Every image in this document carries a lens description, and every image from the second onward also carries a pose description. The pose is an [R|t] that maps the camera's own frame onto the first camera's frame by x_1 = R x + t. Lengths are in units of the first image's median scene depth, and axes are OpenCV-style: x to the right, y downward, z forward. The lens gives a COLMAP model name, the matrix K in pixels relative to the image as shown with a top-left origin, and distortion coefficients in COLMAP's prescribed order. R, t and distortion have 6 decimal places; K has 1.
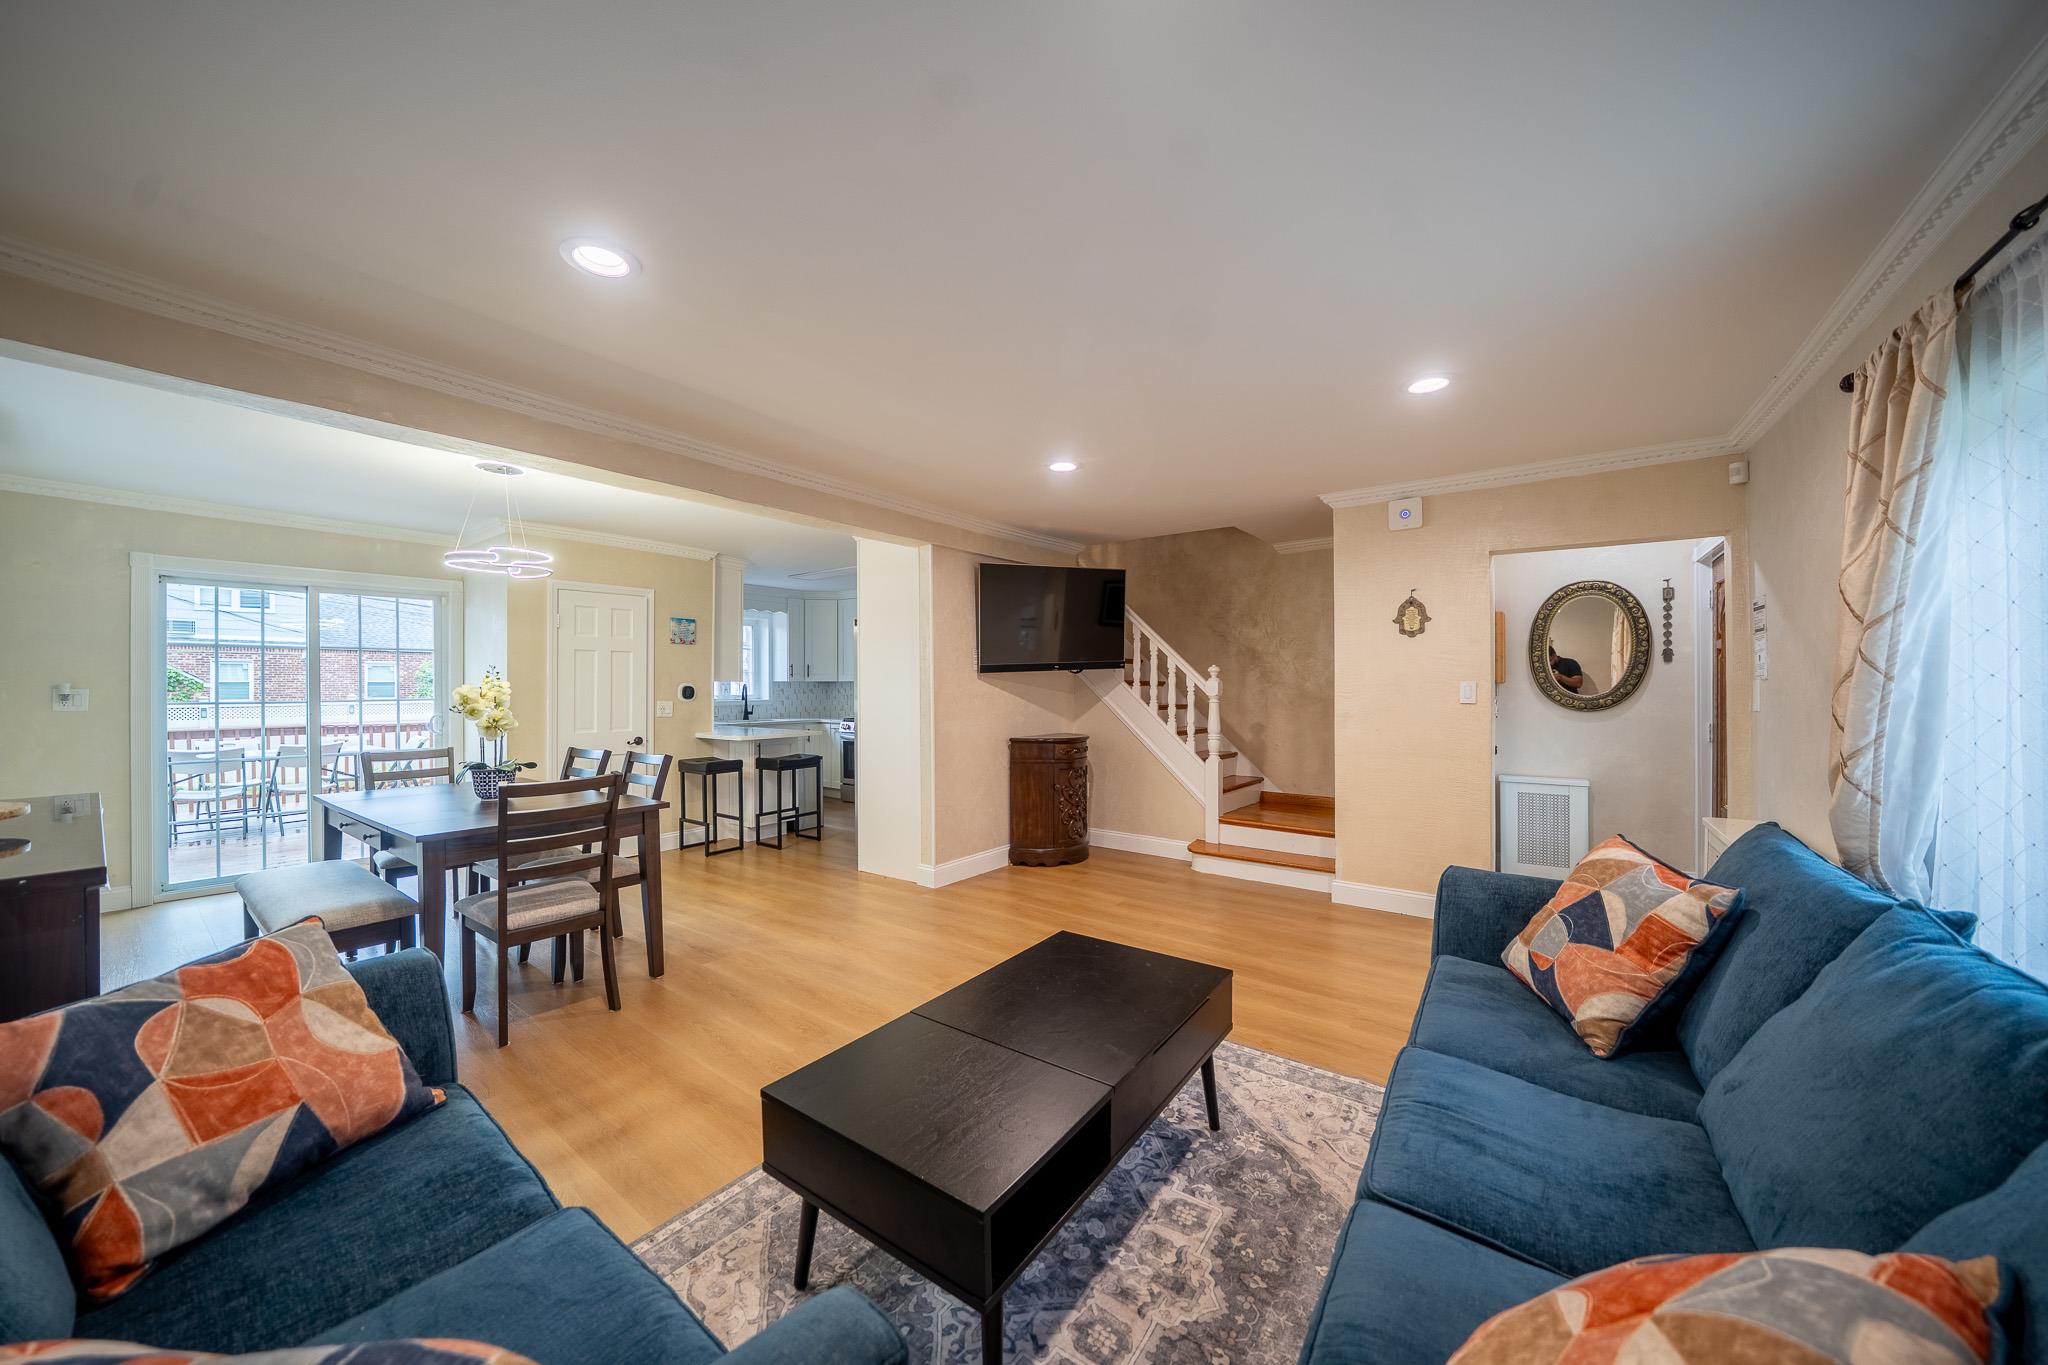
lens RADIAL K [[715.8, 0, 1014.5], [0, 715.8, 682.8], [0, 0, 1]] dist [-0.021531, -0.000022]
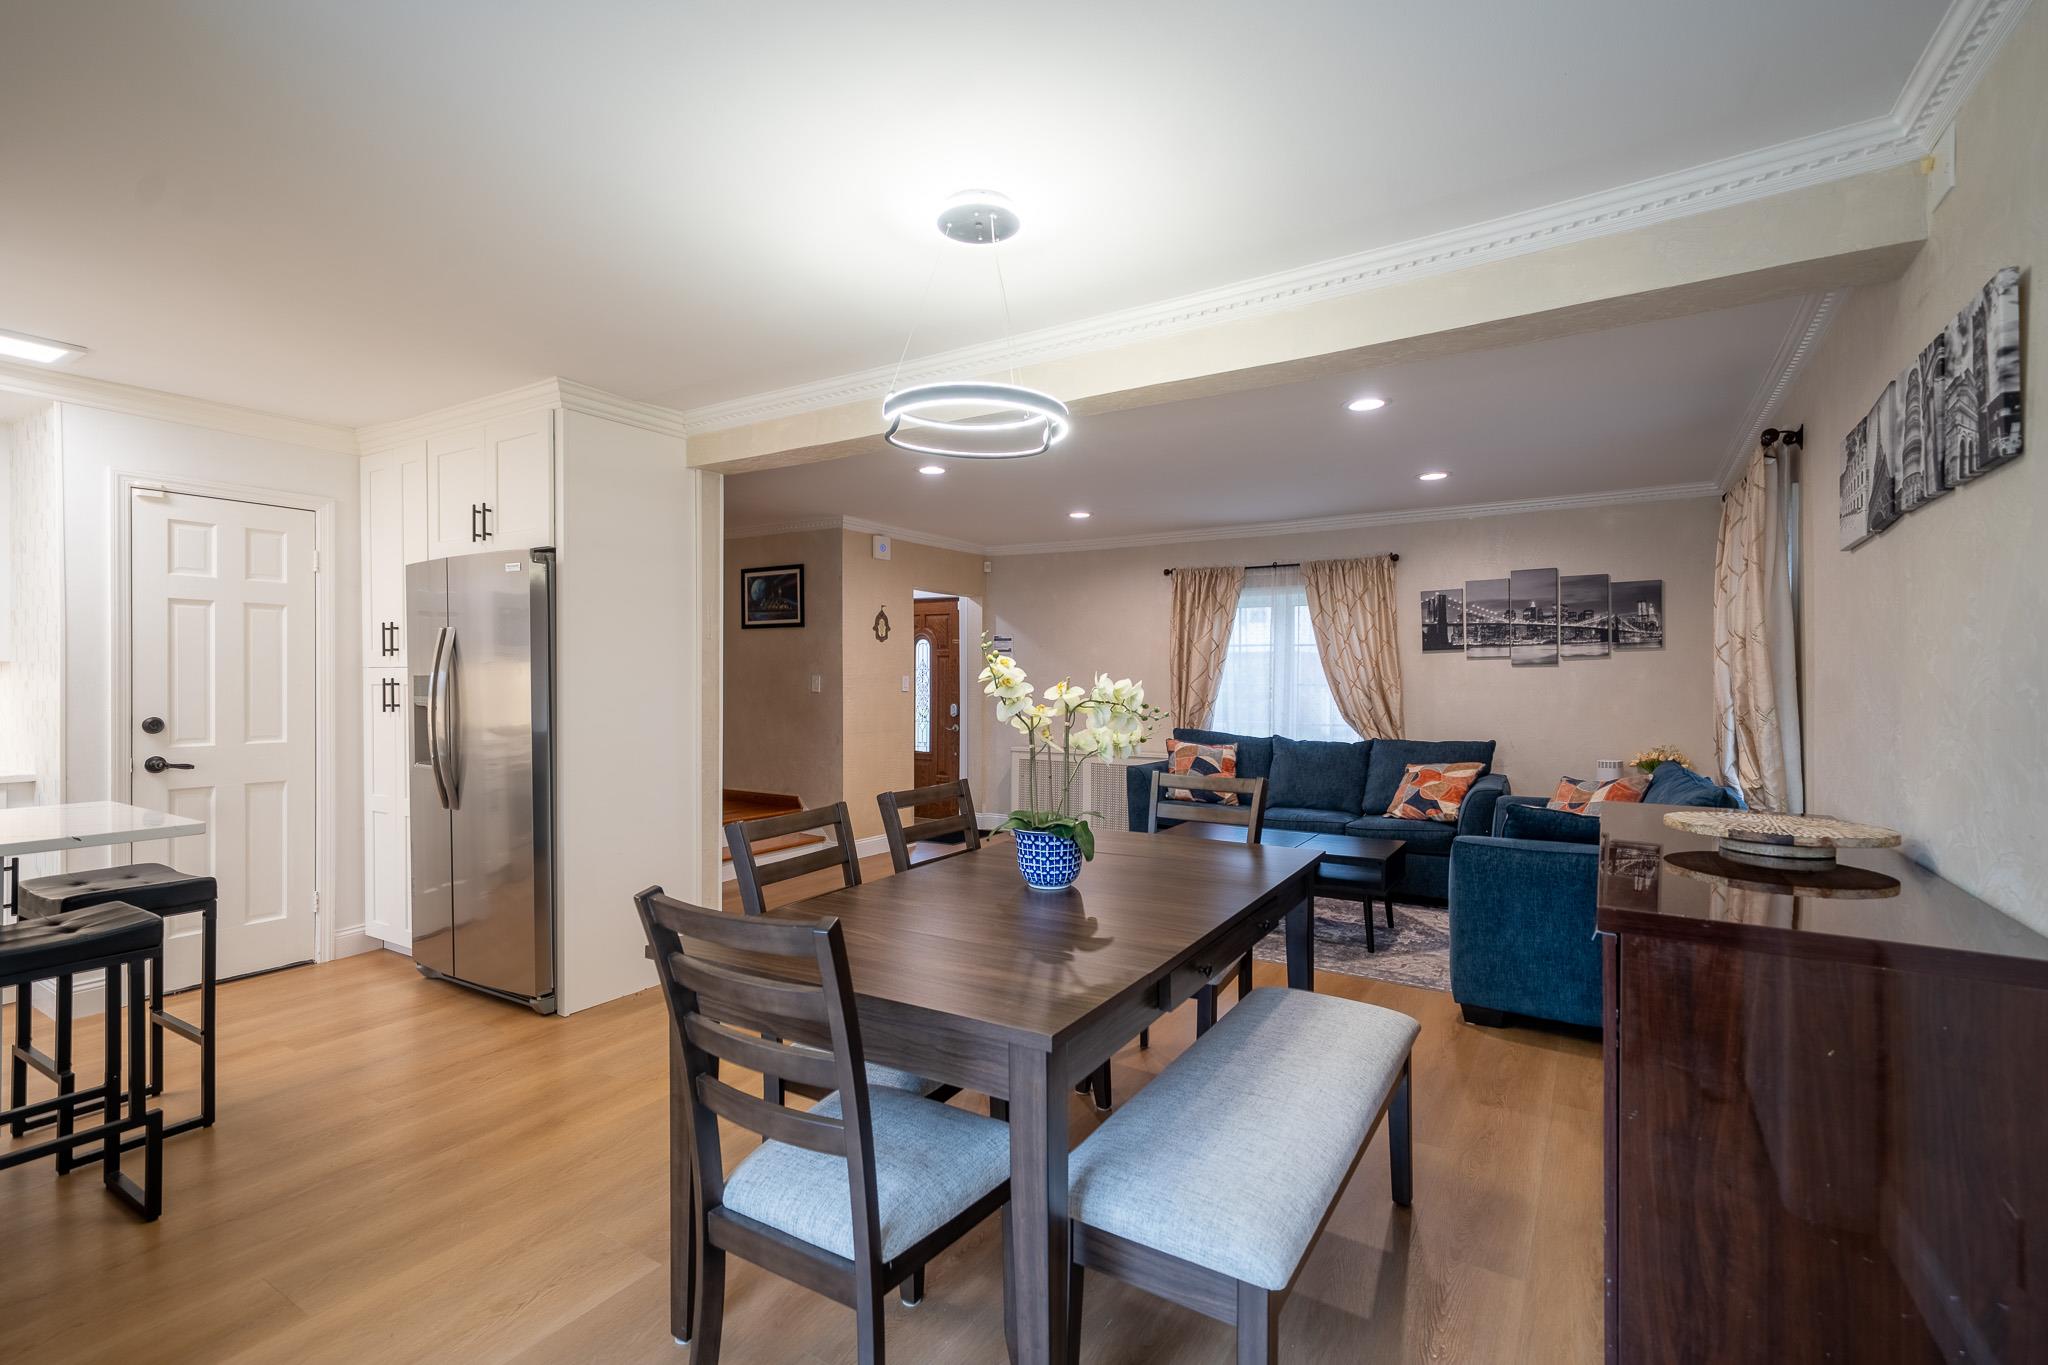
lens RADIAL K [[935.7, 0, 1010.3], [0, 935.7, 680.0], [0, 0, 1]] dist [0.005072, 0.000258]
pose [[-0.075984, 0.003182, 0.997104, -0.930368], [-0.005979, 0.999975, -0.003647, 0.009343], [-0.997091, -0.006238, -0.075963, 0.699422]]
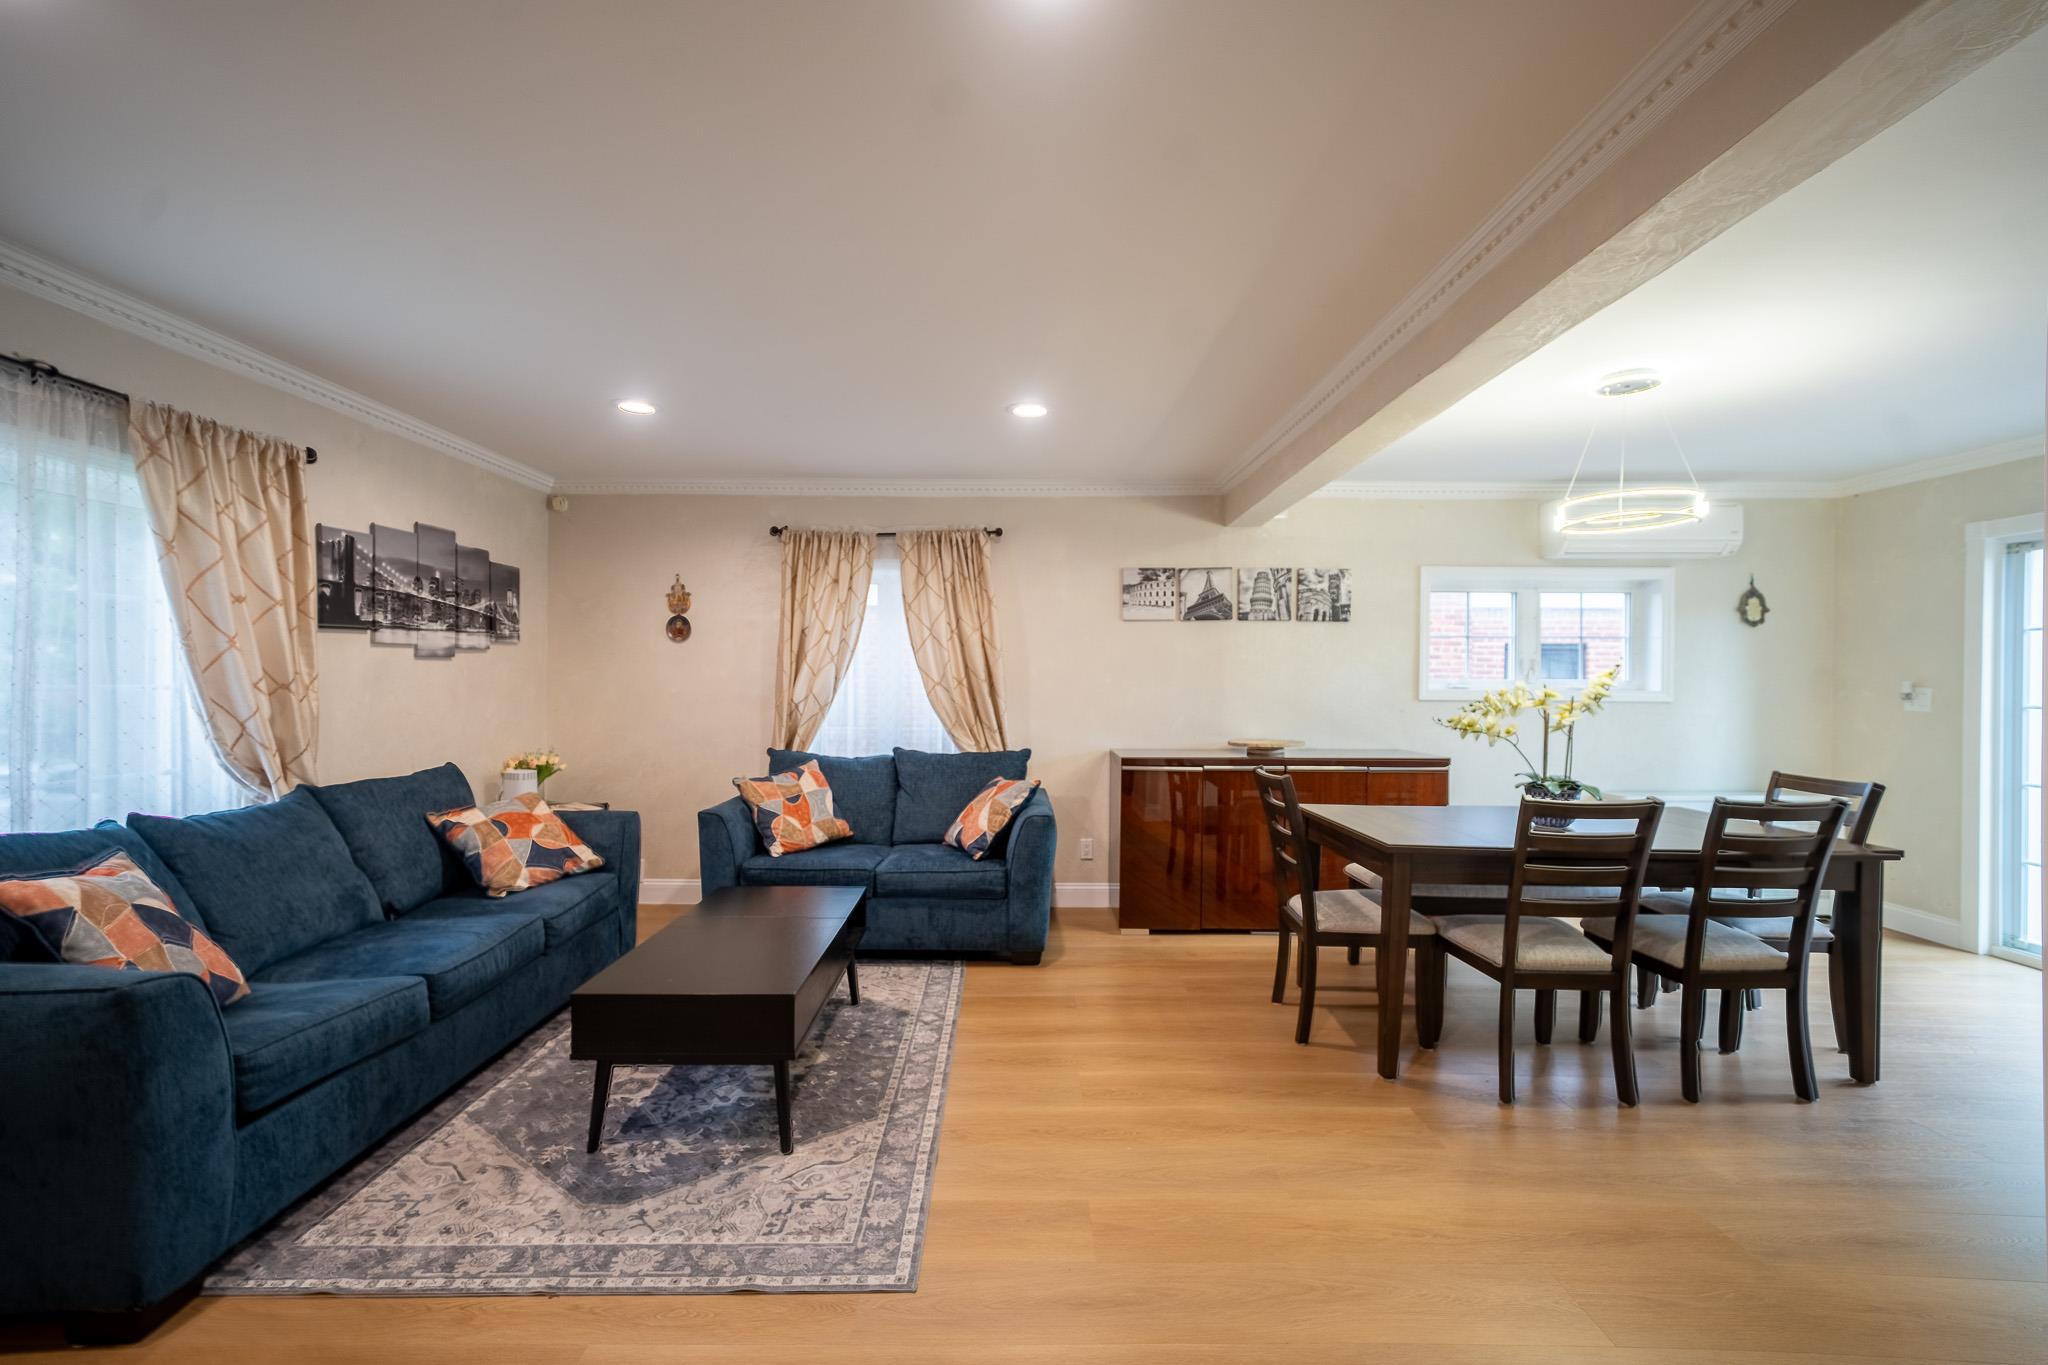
lens RADIAL K [[843.5, 0, 1008.9], [0, 843.5, 682.9], [0, 0, 1]] dist [0.006512, -0.000481]
pose [[-0.804618, 0.000658, -0.593793, 0.203863], [-0.001174, 0.999996, 0.002699, 0.003879], [0.593792, 0.002869, -0.804613, 0.897458]]
